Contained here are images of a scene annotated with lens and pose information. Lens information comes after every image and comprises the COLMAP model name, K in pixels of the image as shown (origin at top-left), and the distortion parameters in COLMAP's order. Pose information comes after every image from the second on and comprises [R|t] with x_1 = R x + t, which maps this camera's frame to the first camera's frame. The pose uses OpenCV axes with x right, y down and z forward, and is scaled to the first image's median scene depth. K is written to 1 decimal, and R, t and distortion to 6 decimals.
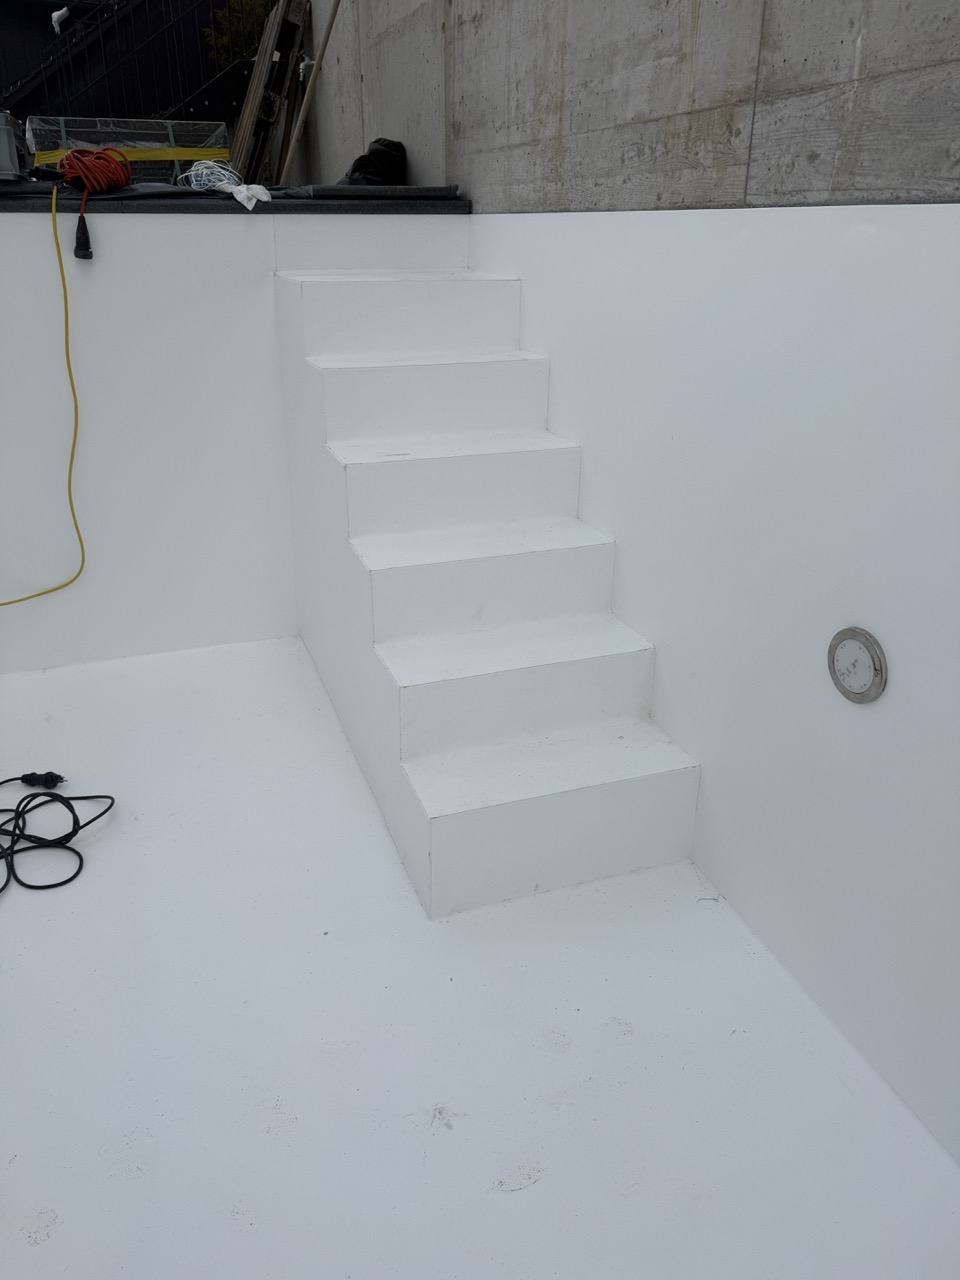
lens RADIAL K [[907.2, 0, 480.0], [0, 907.2, 640.0], [0, 0, 1]] dist [0.007845, -0.011080]
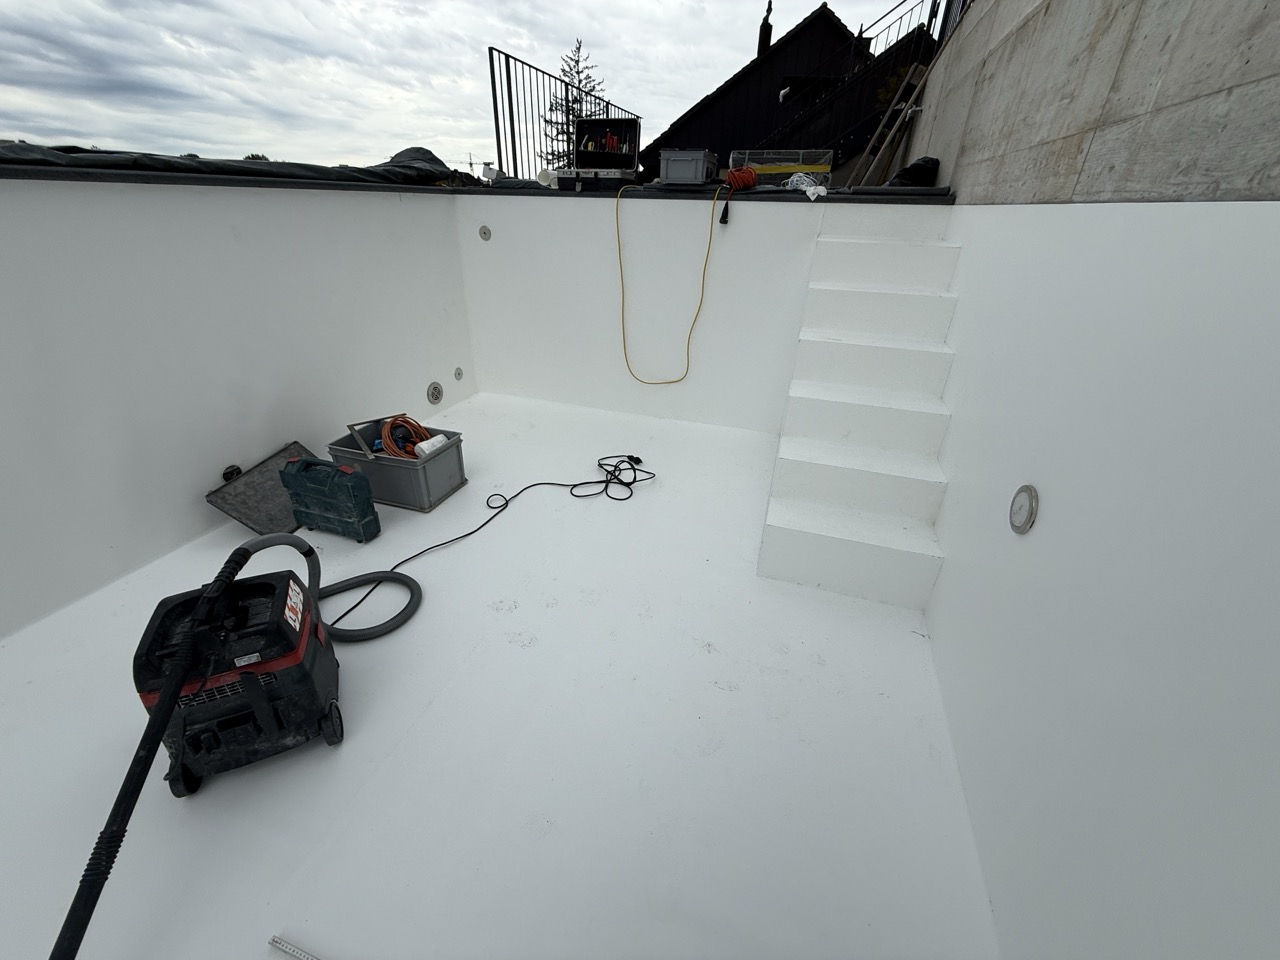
lens RADIAL K [[512.2, 0, 640.0], [0, 512.2, 480.0], [0, 0, 1]] dist [0.000972, 0.000154]
pose [[0.793526, 0.303083, -0.527690, 0.234889], [-0.271788, 0.952369, 0.138294, 0.025325], [0.544470, 0.033679, 0.838104, -0.058385]]
